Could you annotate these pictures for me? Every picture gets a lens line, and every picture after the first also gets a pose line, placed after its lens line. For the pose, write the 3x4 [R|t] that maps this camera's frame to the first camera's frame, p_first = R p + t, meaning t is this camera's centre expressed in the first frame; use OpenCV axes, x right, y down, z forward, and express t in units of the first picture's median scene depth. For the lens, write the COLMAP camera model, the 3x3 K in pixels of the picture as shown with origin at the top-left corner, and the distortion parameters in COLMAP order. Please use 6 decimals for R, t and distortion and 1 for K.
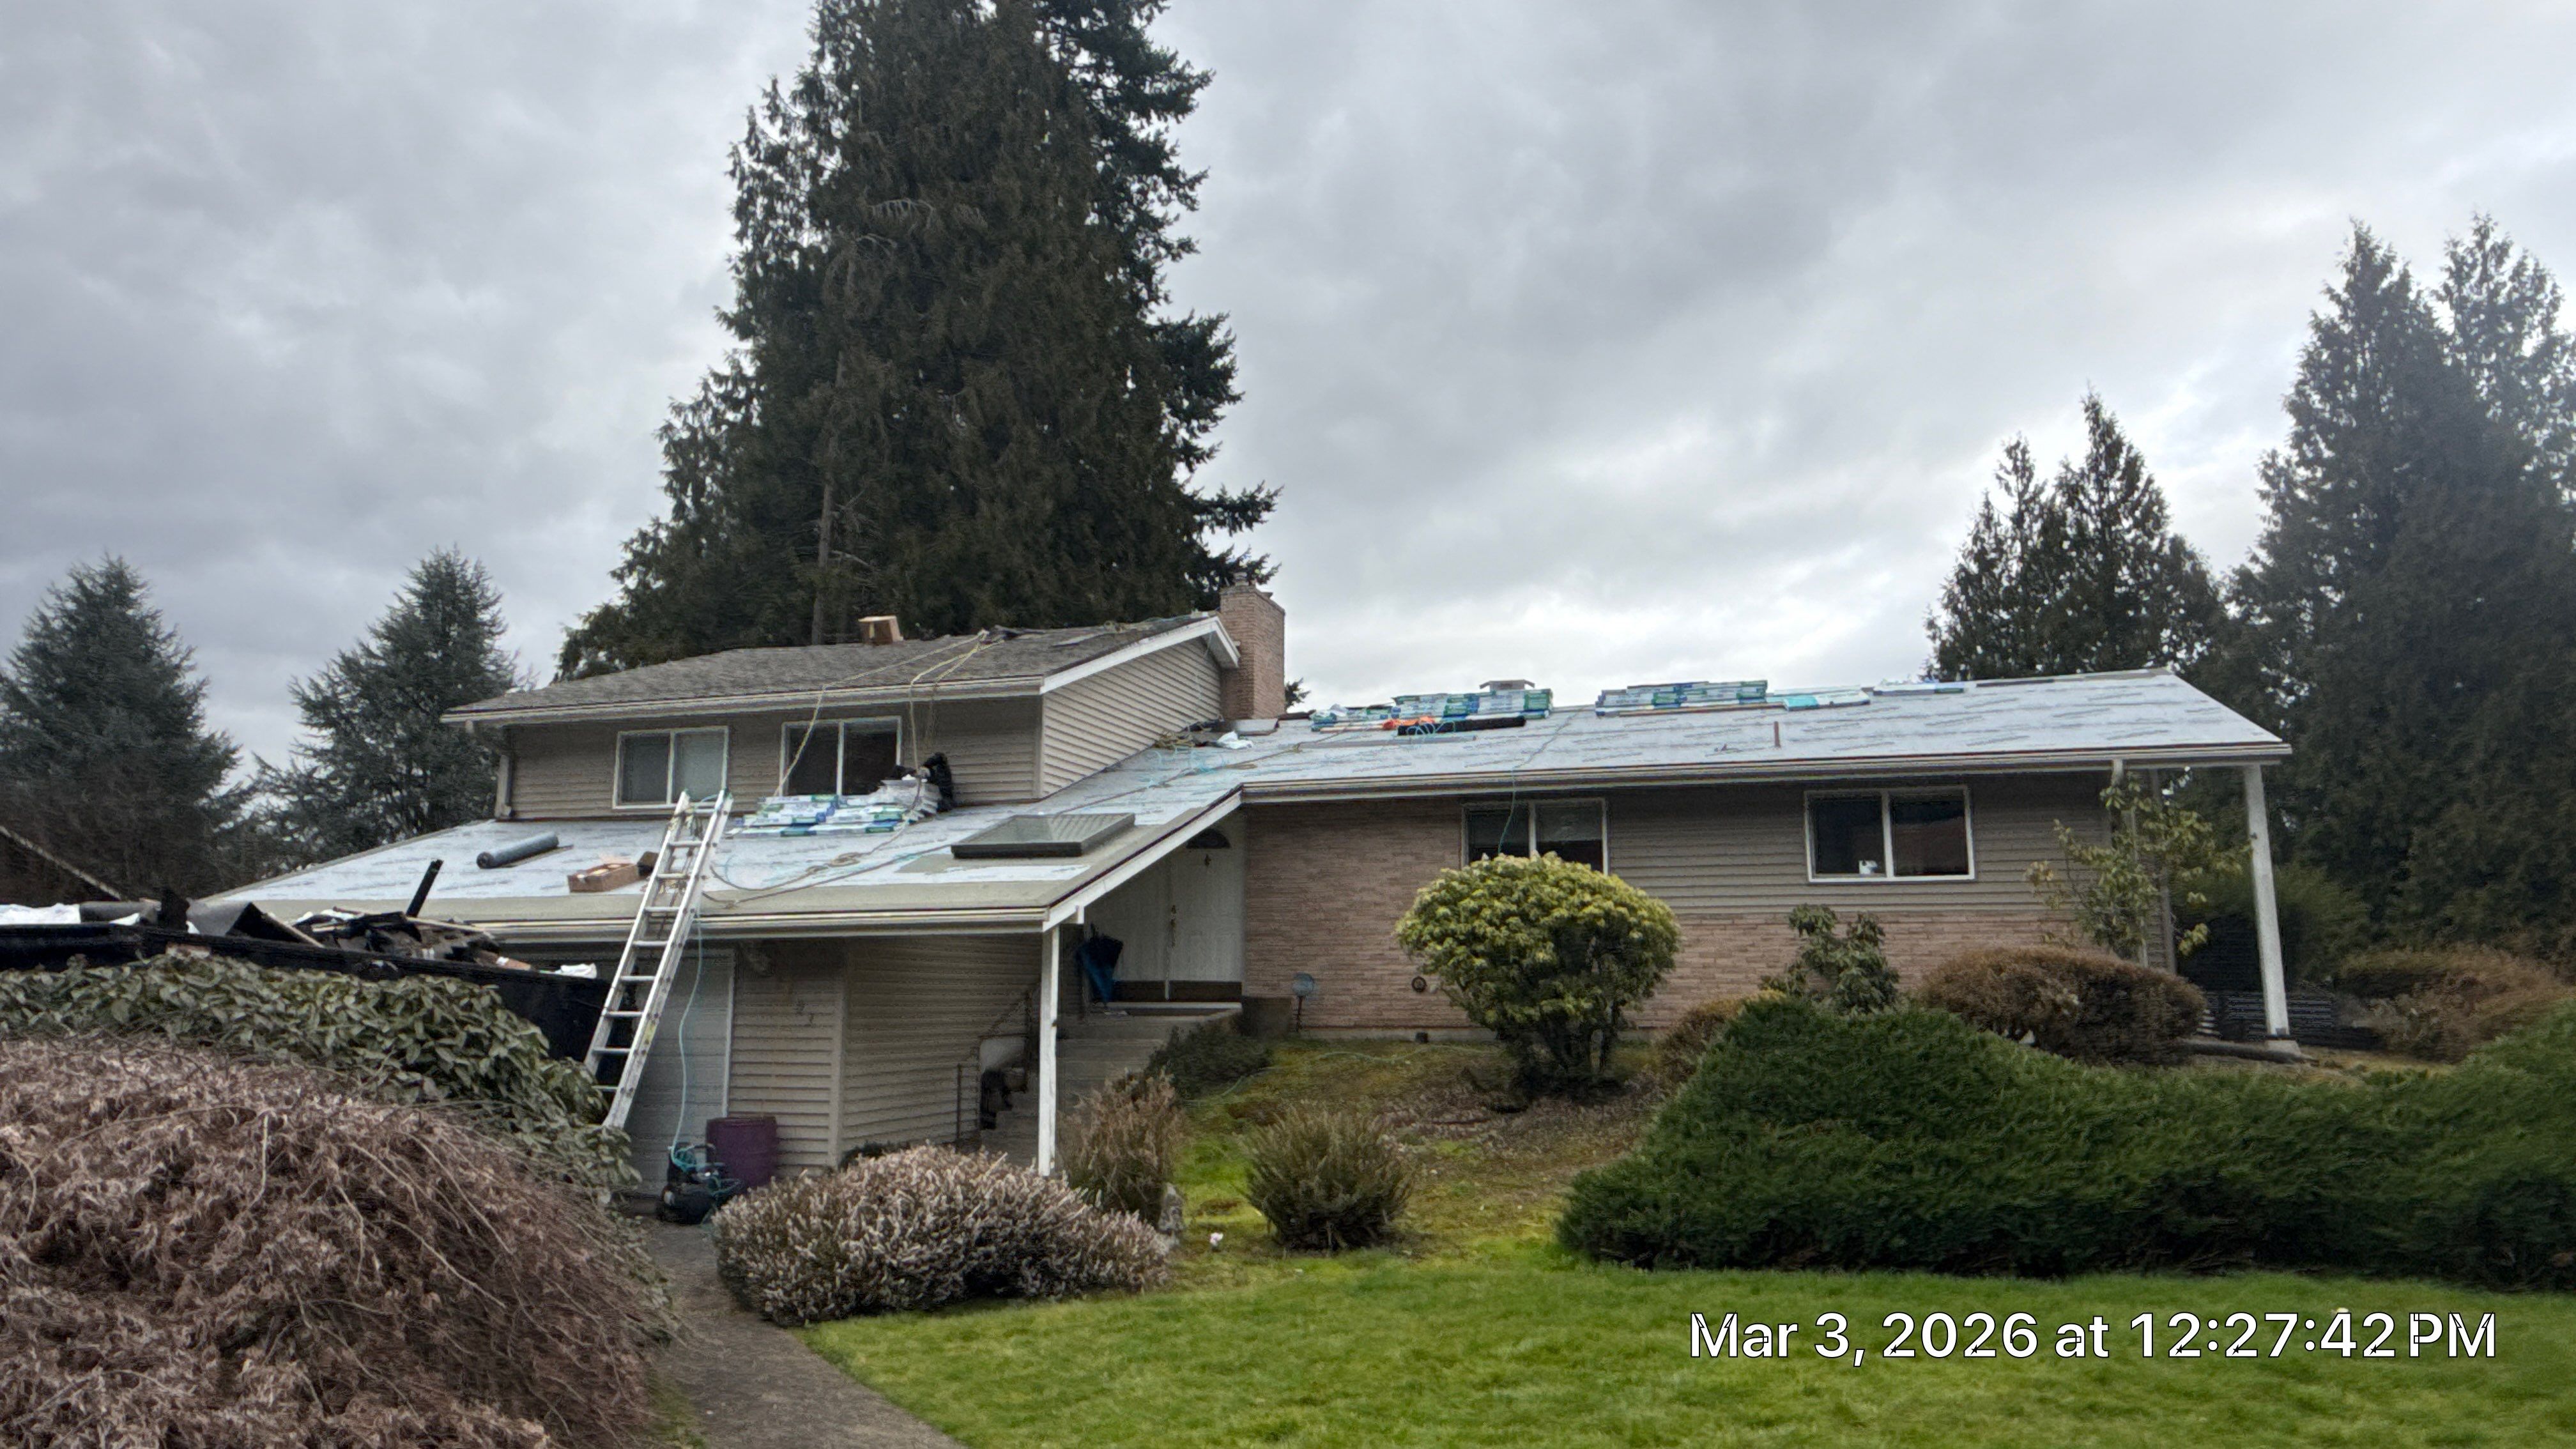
lens RADIAL K [[1610.7, 0, 1288.0], [0, 1610.7, 724.5], [0, 0, 1]] dist [0.003303, 0.002084]
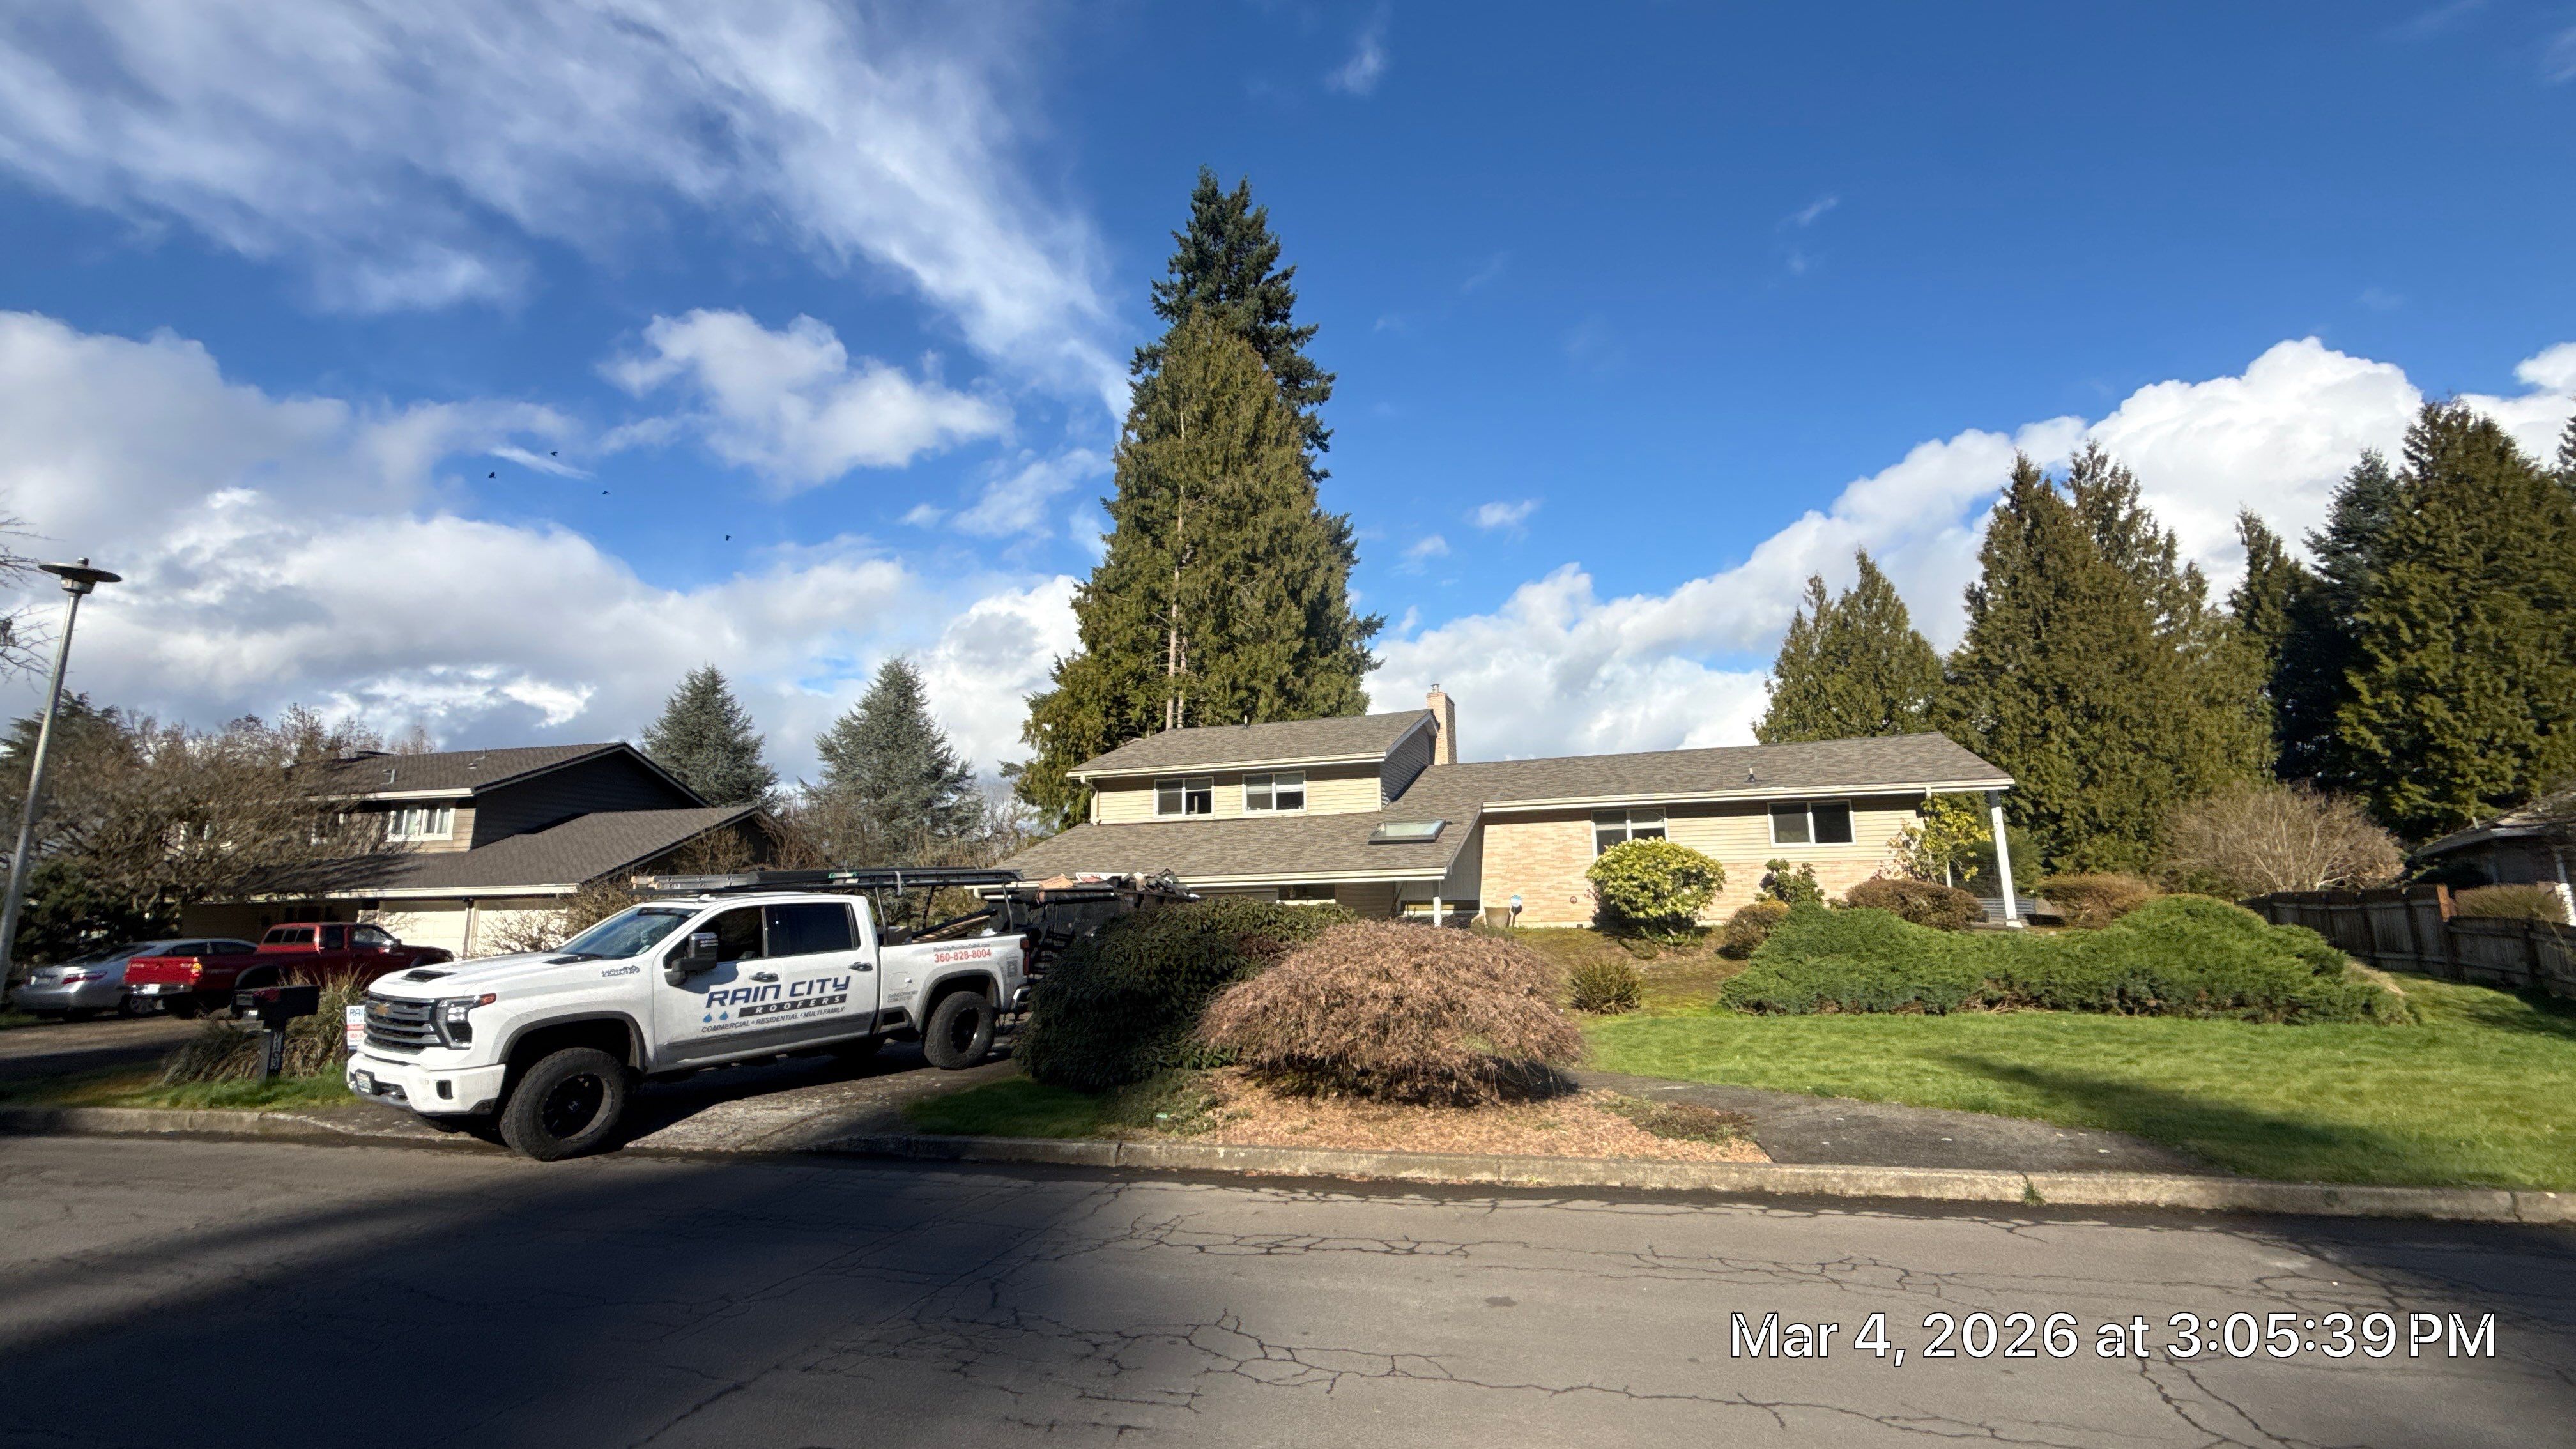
lens RADIAL K [[1020.4, 0, 1288.0], [0, 1020.4, 724.5], [0, 0, 1]] dist [0.000379, 0.000083]
pose [[0.999287, -0.018471, -0.032916, -0.076449], [0.018067, 0.999758, -0.012530, -0.016529], [0.033140, 0.011926, 0.999380, -0.098748]]
